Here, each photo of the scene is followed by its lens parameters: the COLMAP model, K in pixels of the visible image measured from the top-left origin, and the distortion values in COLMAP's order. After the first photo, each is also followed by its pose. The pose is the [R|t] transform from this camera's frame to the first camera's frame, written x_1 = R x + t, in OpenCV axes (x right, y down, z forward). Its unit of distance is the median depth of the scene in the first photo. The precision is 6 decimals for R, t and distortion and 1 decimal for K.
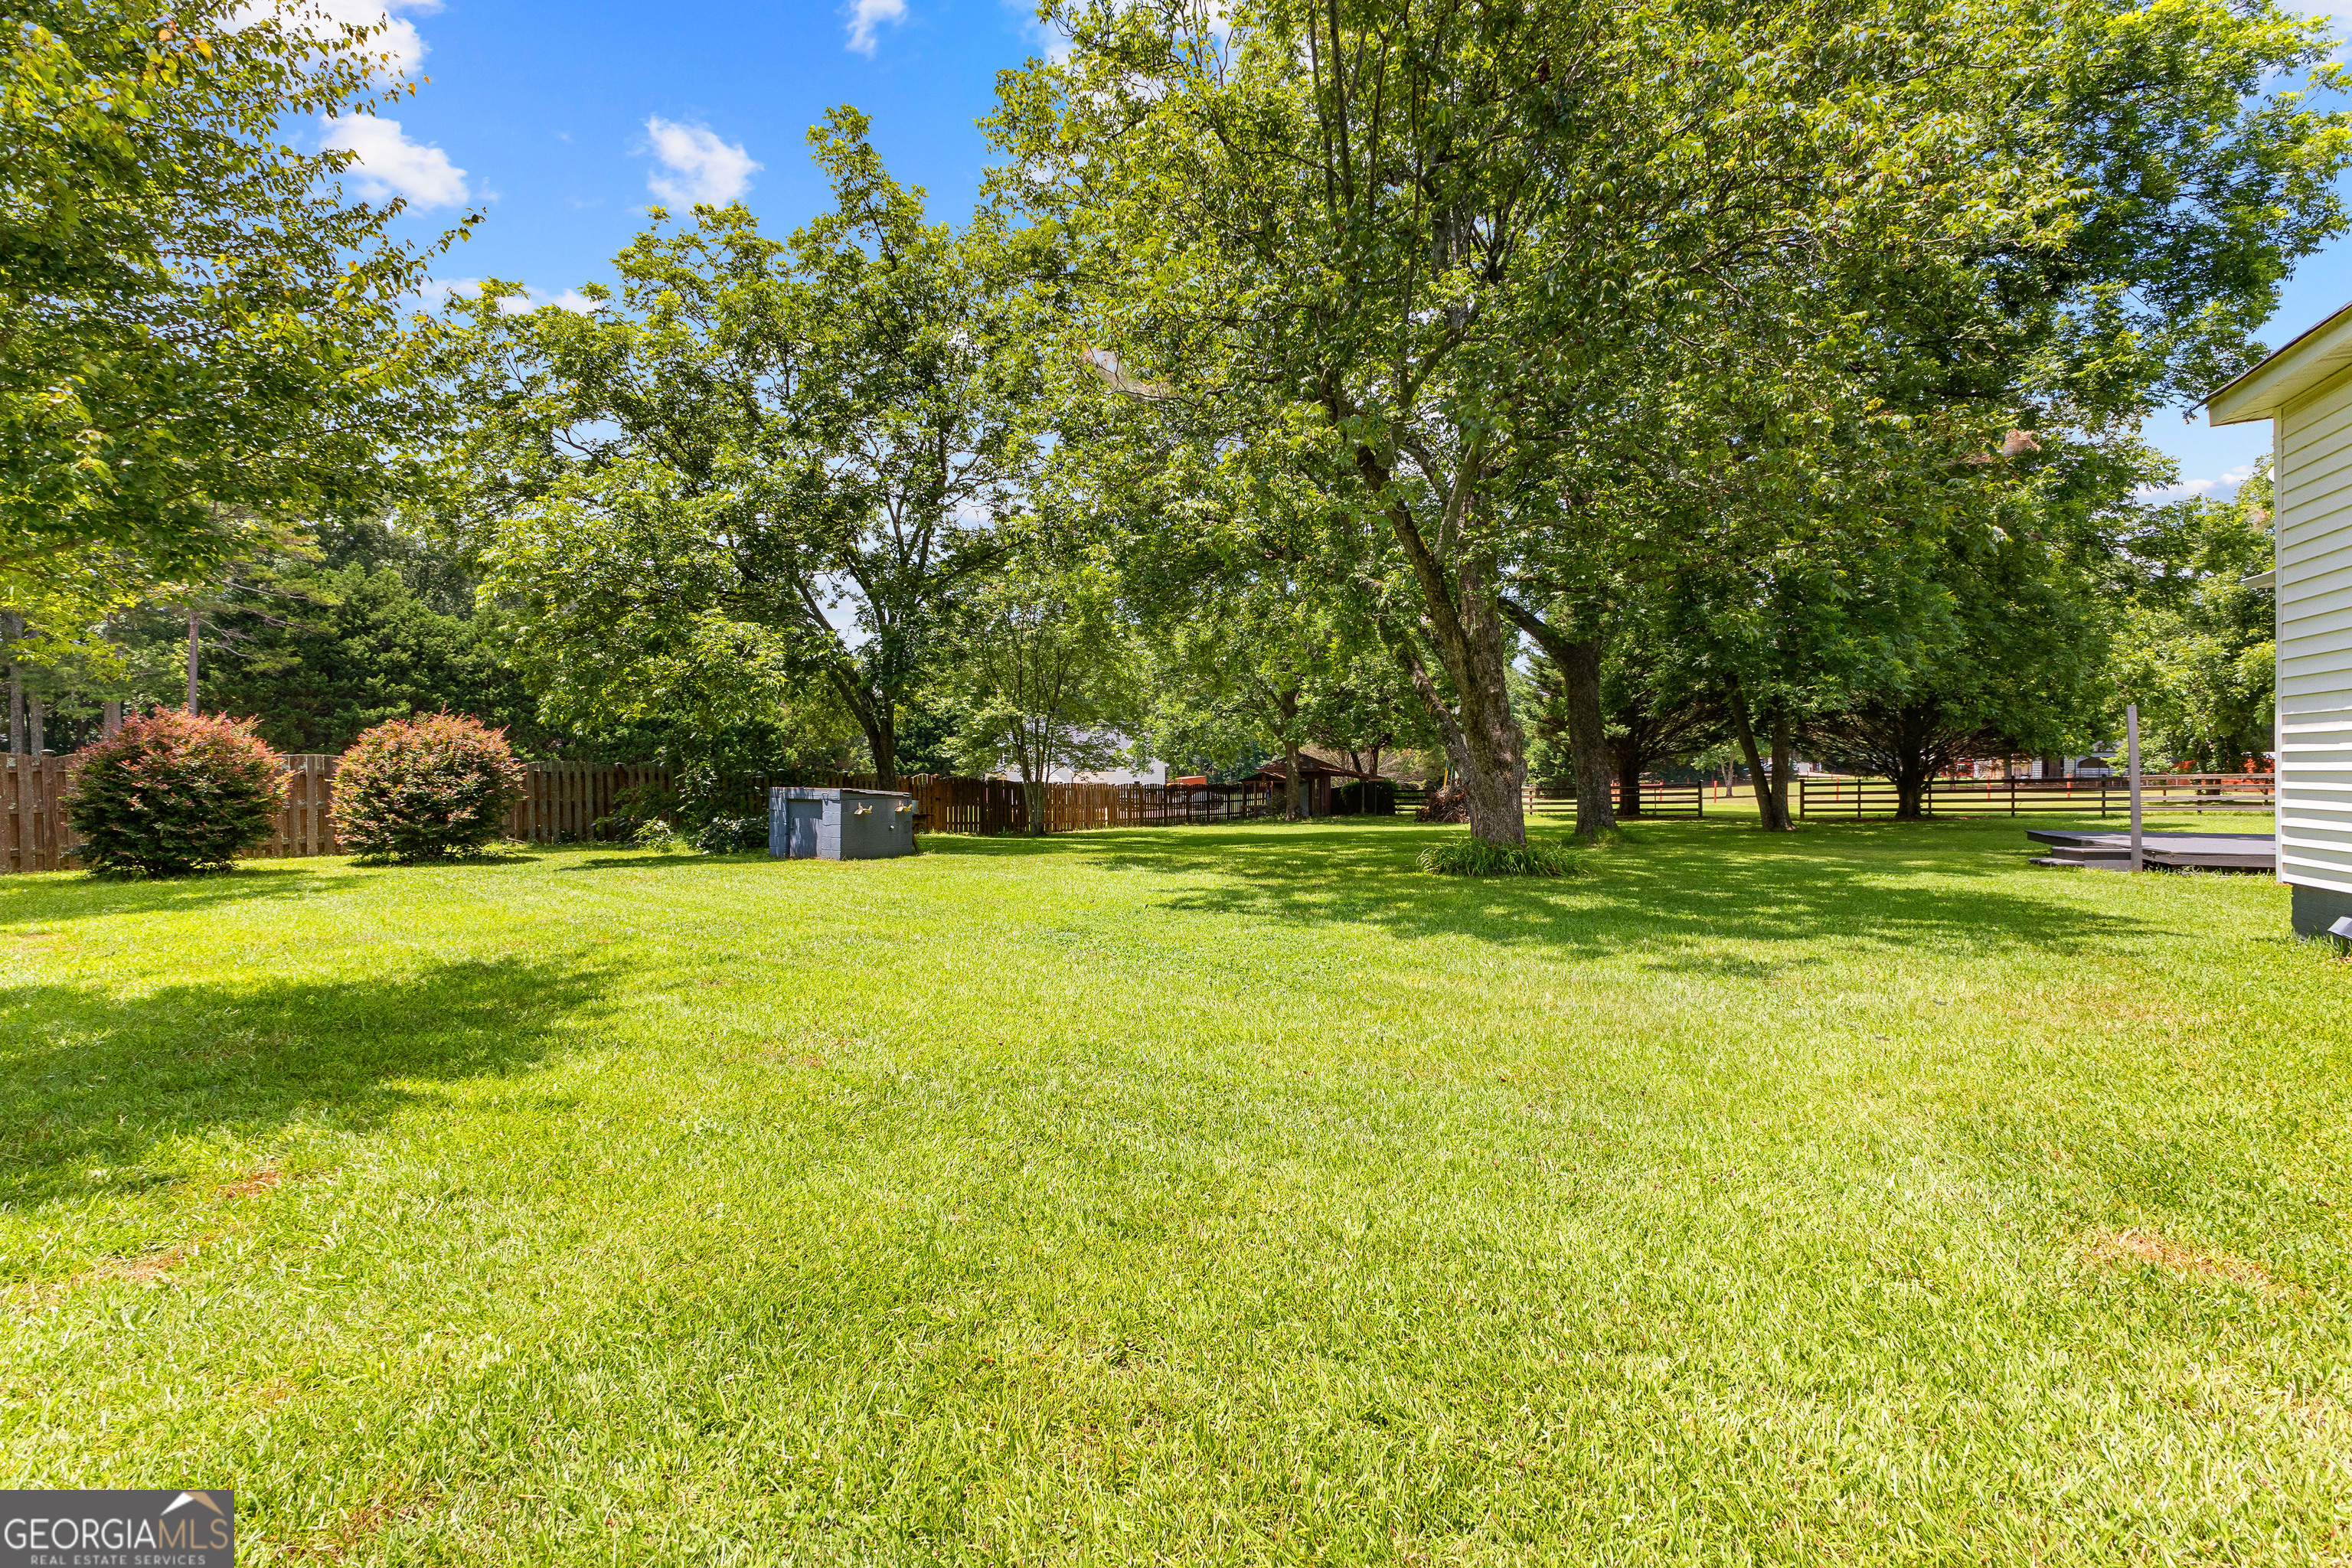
lens RADIAL K [[1005.6, 0, 1175.5], [0, 1005.6, 779.3], [0, 0, 1]] dist [0.004445, -0.000820]
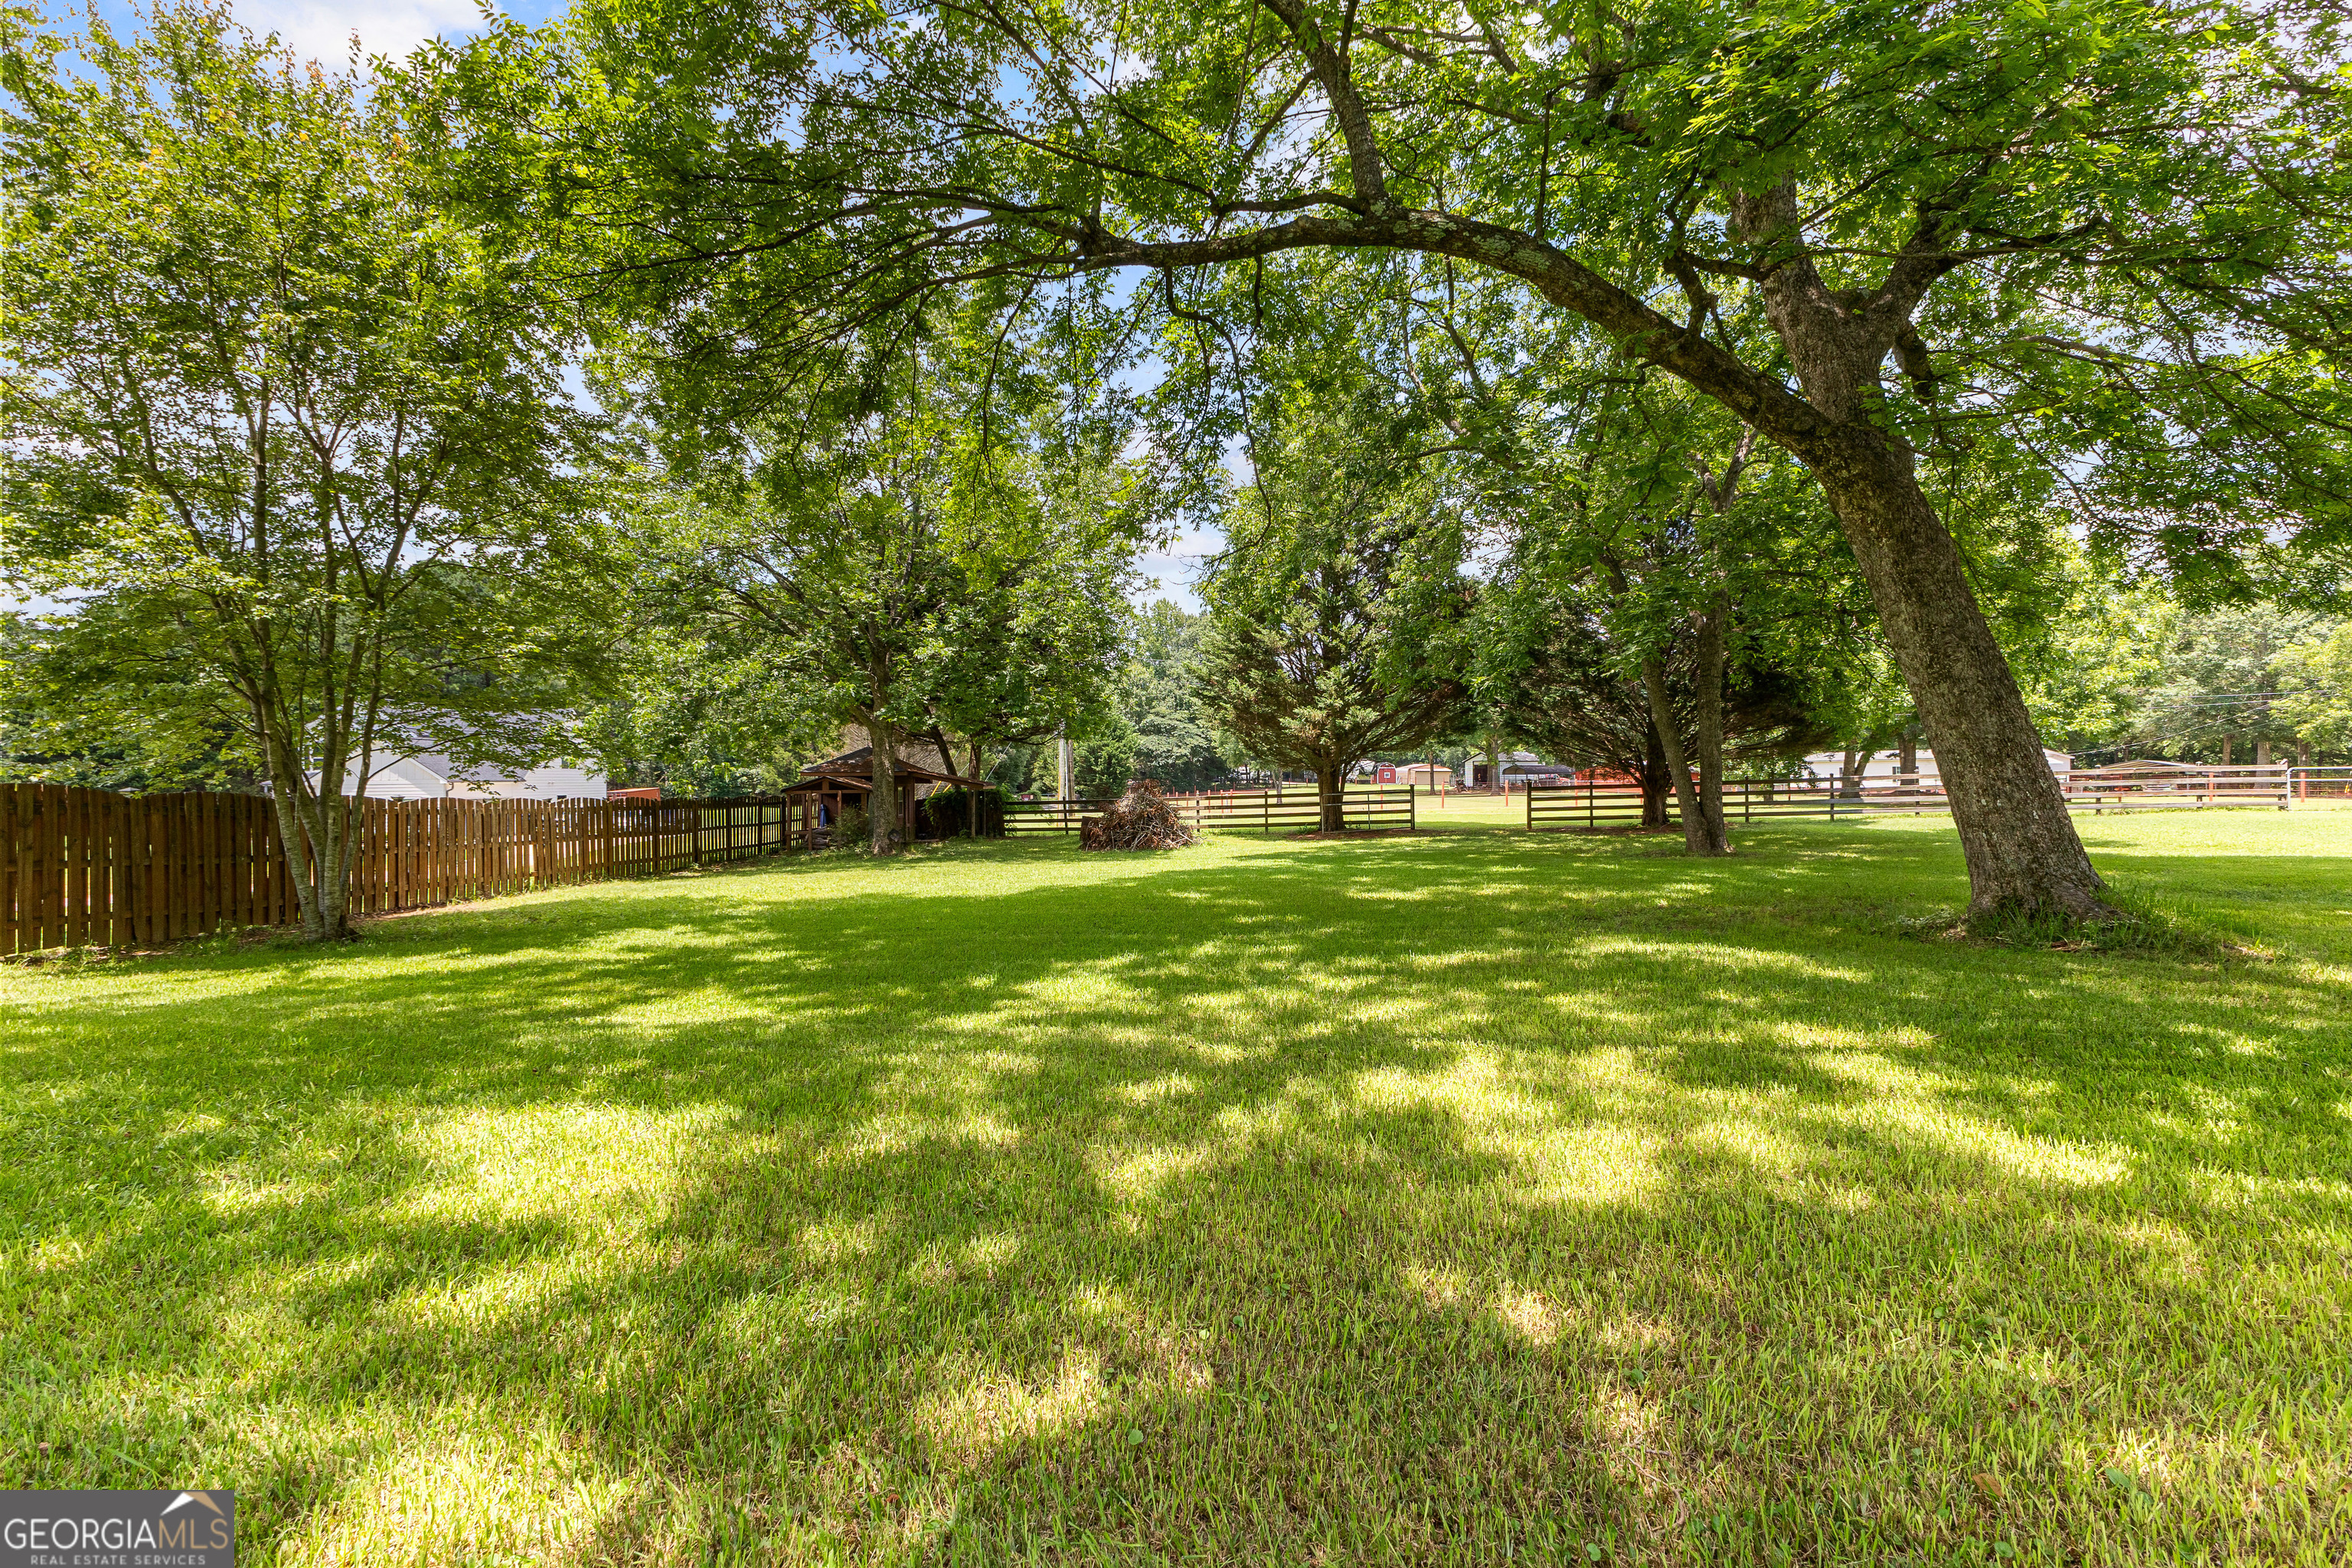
lens RADIAL K [[1005.6, 0, 1178.2], [0, 1005.6, 783.5], [0, 0, 1]] dist [0.004445, -0.000820]
pose [[0.869098, -0.005770, 0.494607, -0.039086], [0.008717, 0.999955, -0.003652, 0.001703], [-0.494564, 0.007486, 0.869109, 0.425598]]
